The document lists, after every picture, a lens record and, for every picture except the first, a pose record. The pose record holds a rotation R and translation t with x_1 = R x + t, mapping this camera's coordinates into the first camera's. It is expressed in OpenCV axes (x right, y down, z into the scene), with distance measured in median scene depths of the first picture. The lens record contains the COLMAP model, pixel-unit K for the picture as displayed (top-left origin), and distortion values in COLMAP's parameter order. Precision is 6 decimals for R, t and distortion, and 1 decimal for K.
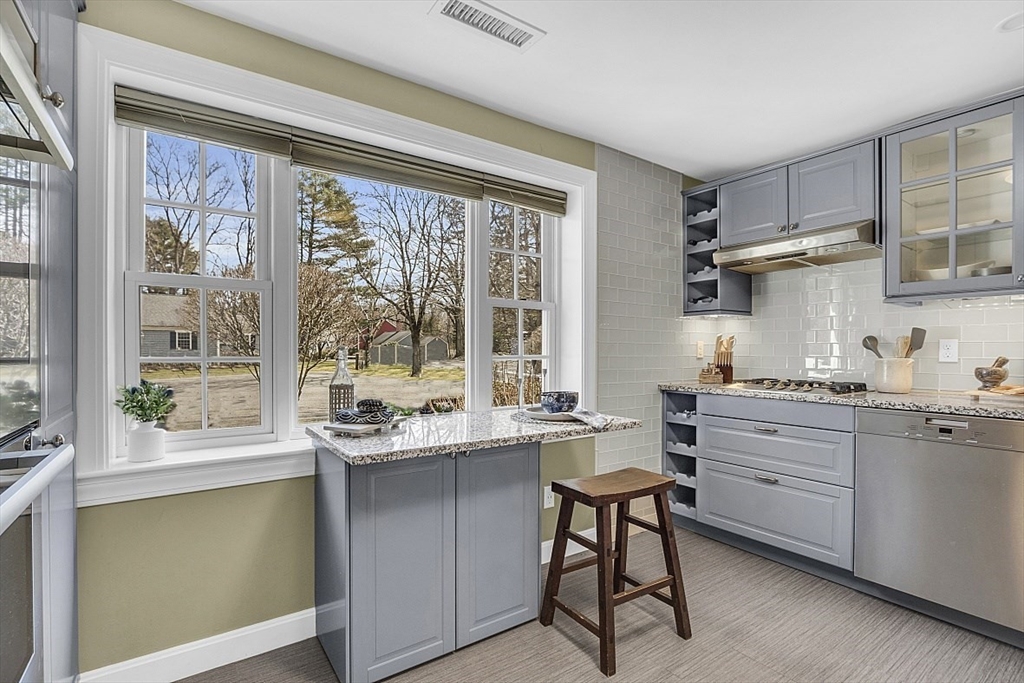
lens RADIAL K [[466.4, 0, 477.5], [0, 466.4, 348.2], [0, 0, 1]] dist [-0.014522, 0.000348]
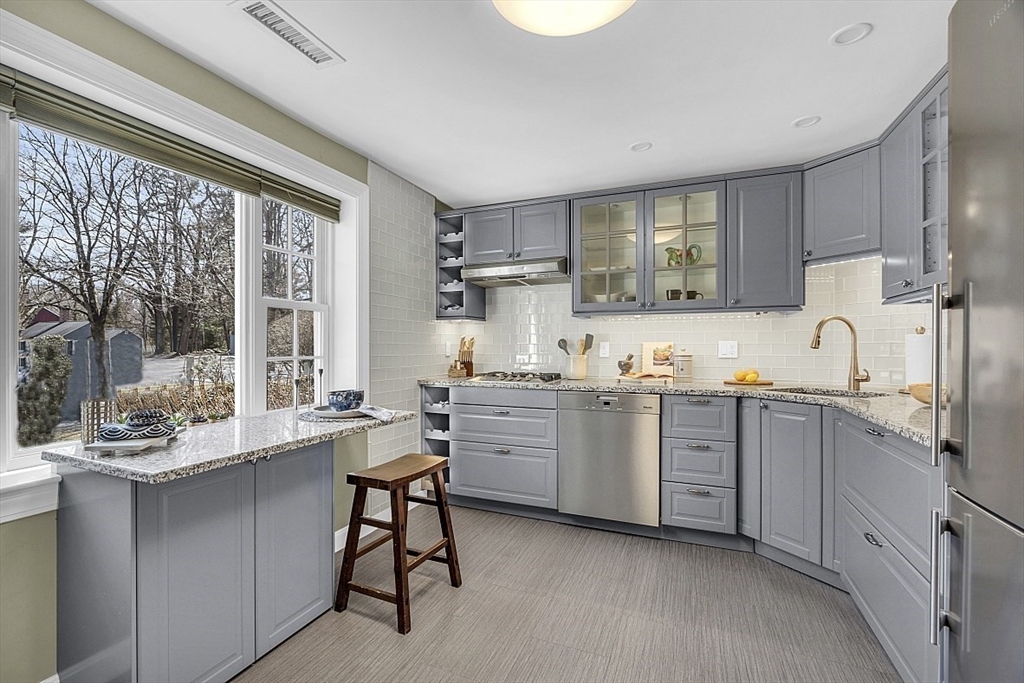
lens RADIAL K [[472.6, 0, 471.6], [0, 472.6, 338.4], [0, 0, 1]] dist [-0.000869, 0.000208]
pose [[0.849401, 0.005740, 0.527716, -0.140694], [0.000146, 0.999938, -0.011112, -0.013629], [-0.527748, 0.009516, 0.849348, -0.069246]]
